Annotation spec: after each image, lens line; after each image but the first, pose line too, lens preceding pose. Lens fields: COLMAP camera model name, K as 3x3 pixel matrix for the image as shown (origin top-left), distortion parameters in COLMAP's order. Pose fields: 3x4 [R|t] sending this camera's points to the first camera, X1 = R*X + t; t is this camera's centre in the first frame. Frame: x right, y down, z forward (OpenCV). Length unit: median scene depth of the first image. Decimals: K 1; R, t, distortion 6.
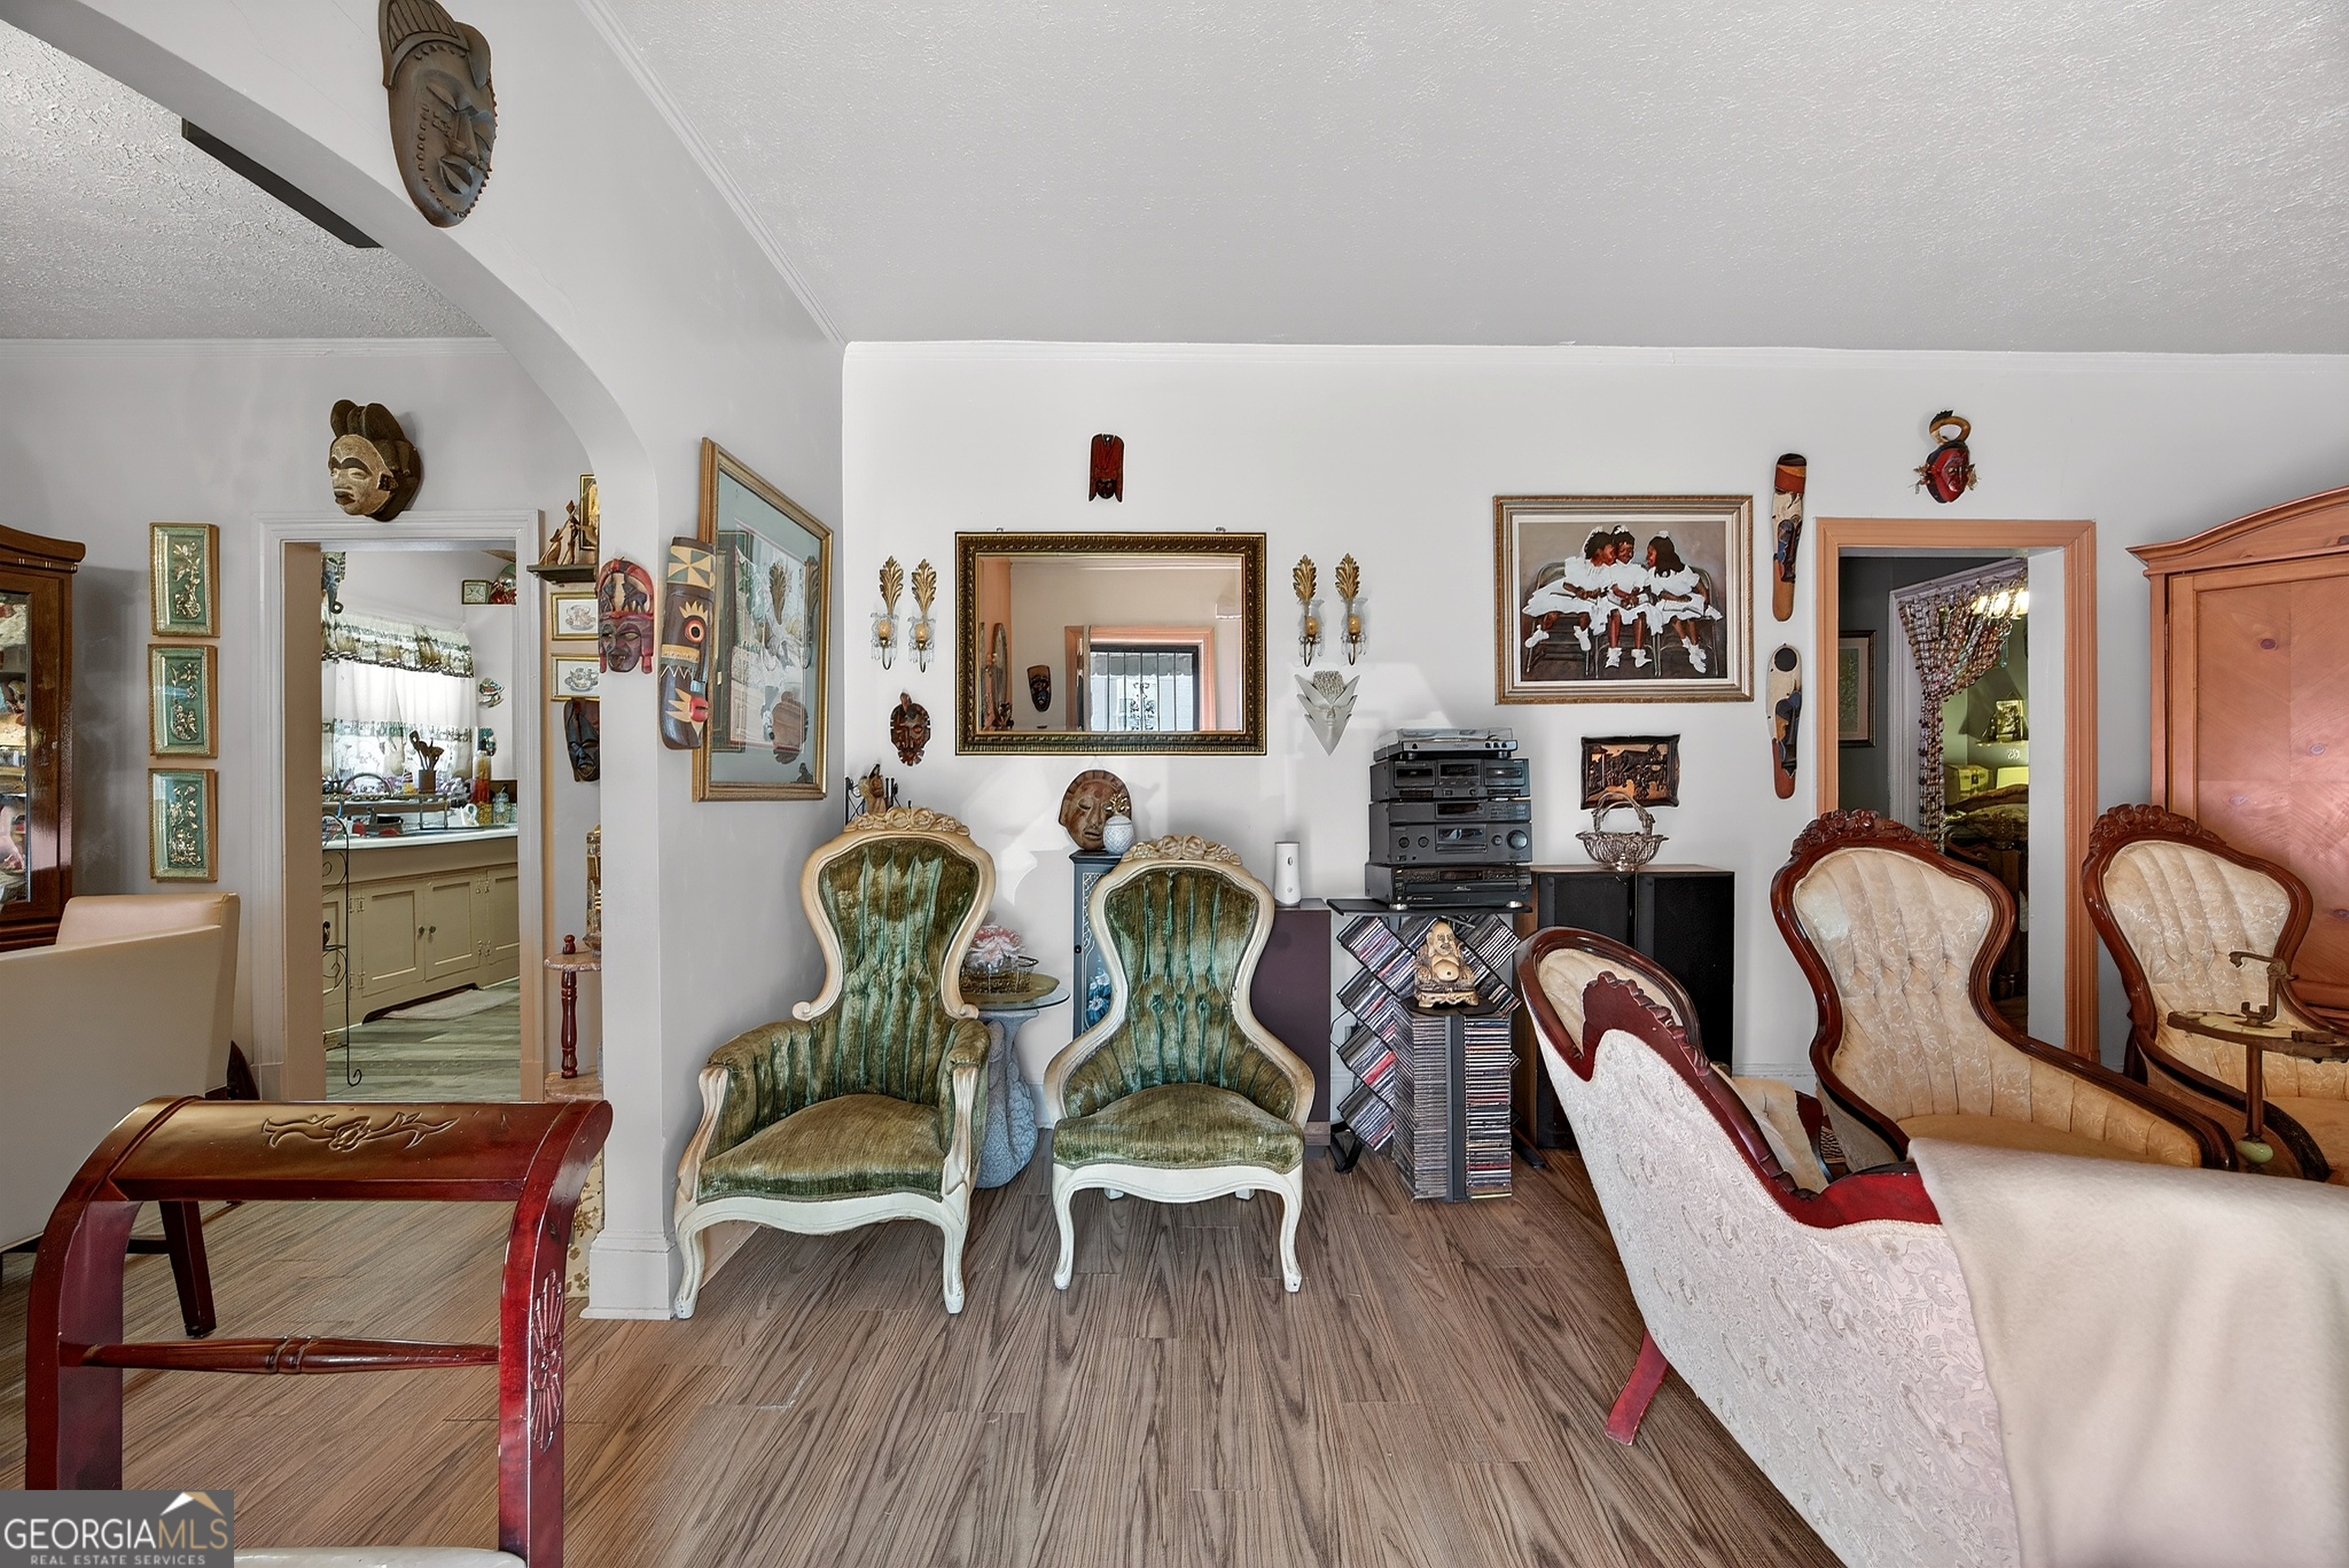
lens RADIAL K [[900.4, 0, 1132.9], [0, 900.4, 787.1], [0, 0, 1]] dist [-0.008578, -0.000017]
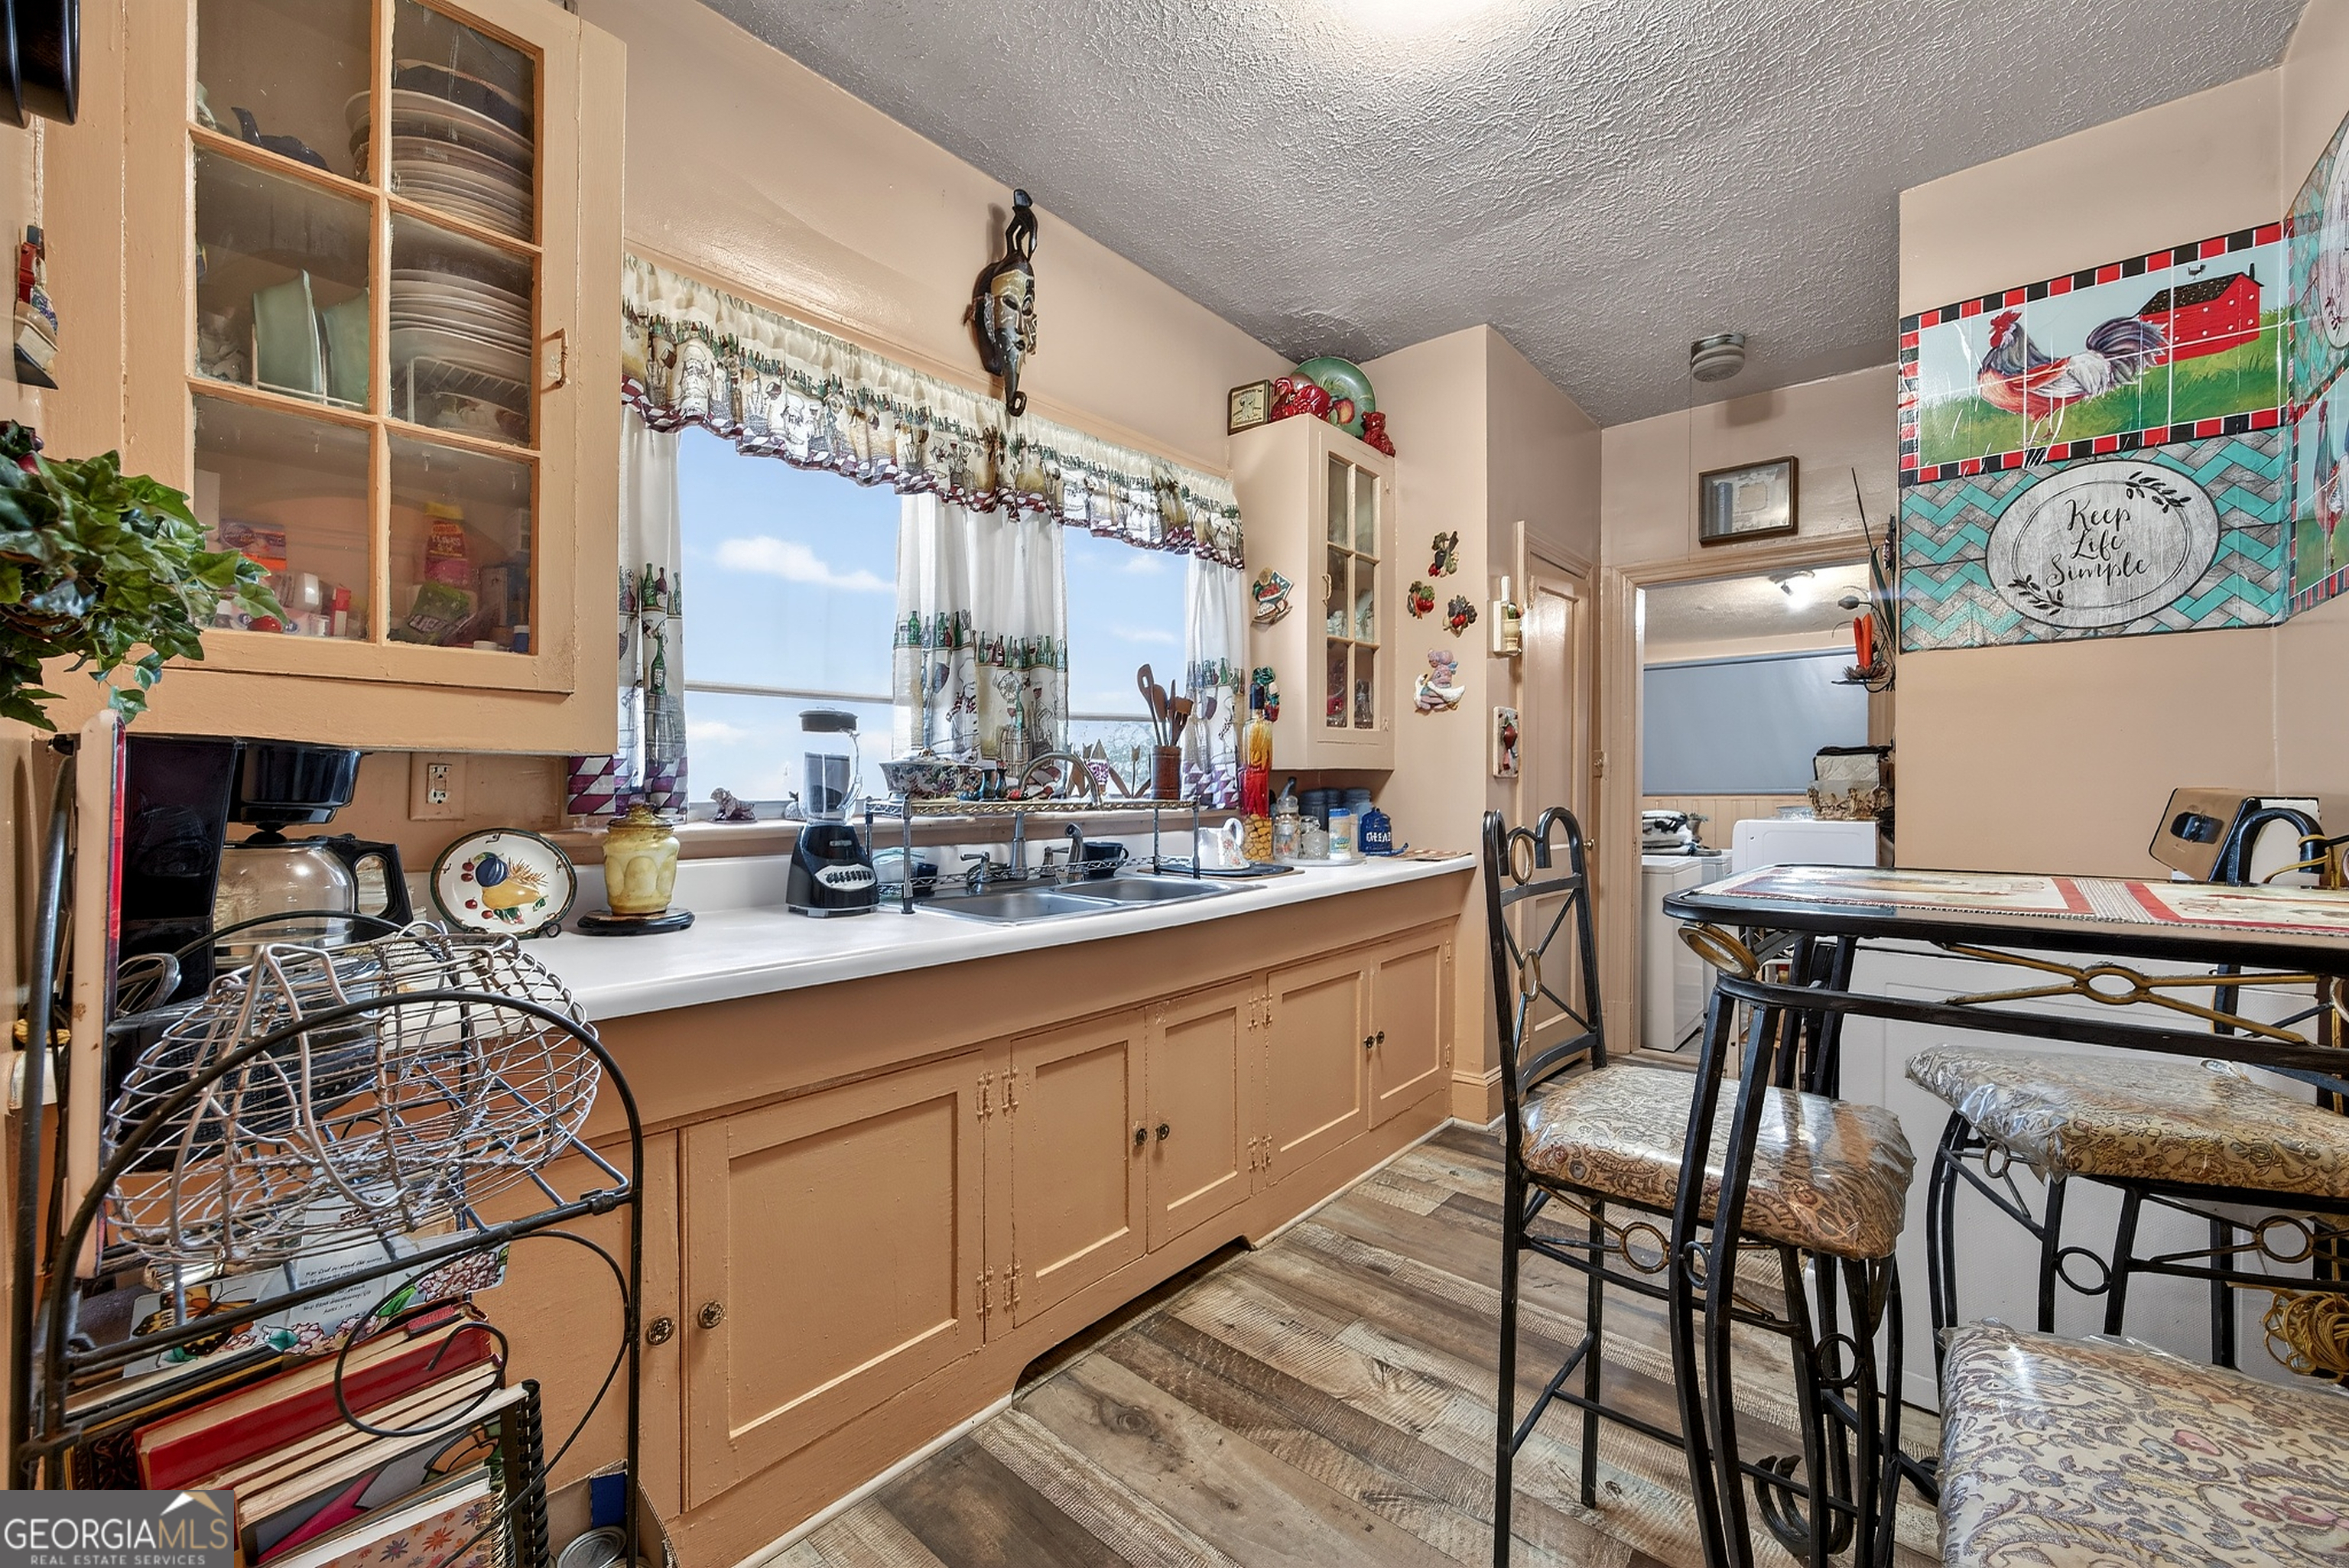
lens RADIAL K [[900.4, 0, 1173.0], [0, 900.4, 782.2], [0, 0, 1]] dist [-0.008578, -0.000017]
pose [[0.772413, 0.012712, -0.634993, -0.470158], [-0.016211, 0.999869, 0.000298, -0.000672], [0.634913, 0.010064, 0.772518, 0.618782]]
